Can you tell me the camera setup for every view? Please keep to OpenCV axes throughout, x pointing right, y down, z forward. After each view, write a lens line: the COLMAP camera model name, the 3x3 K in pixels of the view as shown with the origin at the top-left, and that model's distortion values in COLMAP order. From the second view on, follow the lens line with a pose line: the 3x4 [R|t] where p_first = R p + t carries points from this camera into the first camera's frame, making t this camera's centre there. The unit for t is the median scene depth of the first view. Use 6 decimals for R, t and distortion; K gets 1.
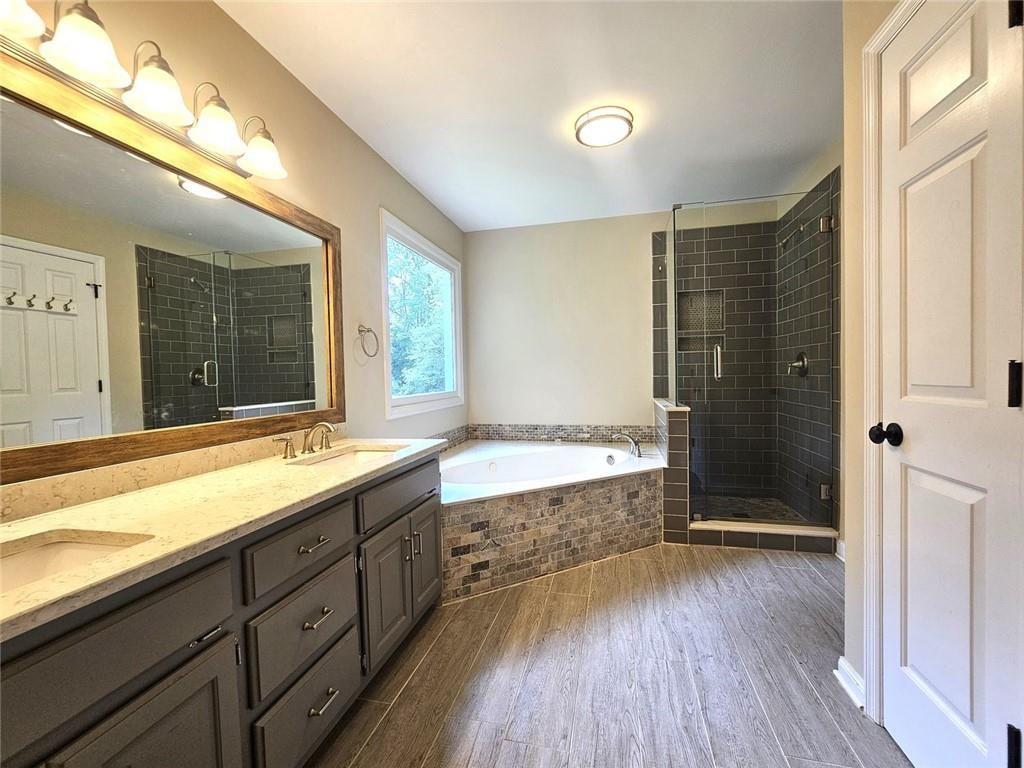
lens RADIAL K [[425.3, 0, 512.0], [0, 425.3, 384.0], [0, 0, 1]] dist [0.001401, 0.000150]
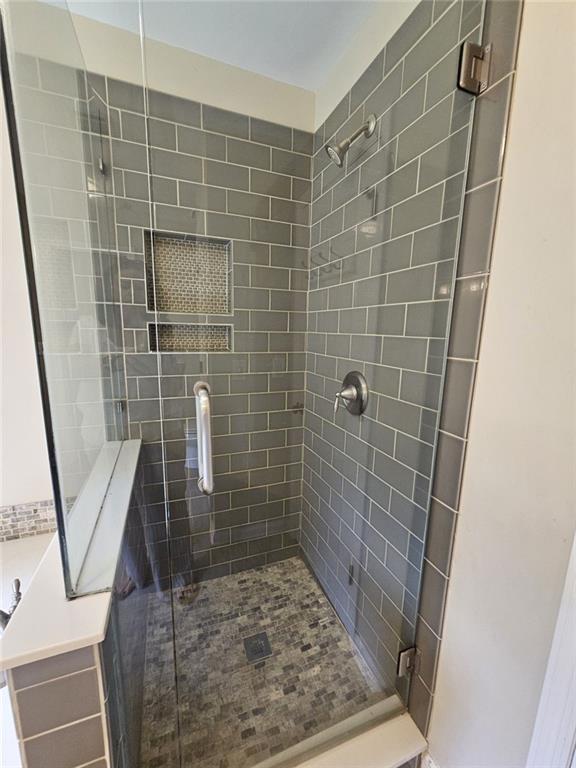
lens RADIAL K [[310.9, 0, 288.0], [0, 310.9, 384.0], [0, 0, 1]] dist [-0.001520, -0.000109]
pose [[0.813549, -0.063856, 0.577980, 0.350189], [-0.023923, 0.989435, 0.142988, -0.109142], [-0.581004, -0.130154, 0.803426, 0.682634]]
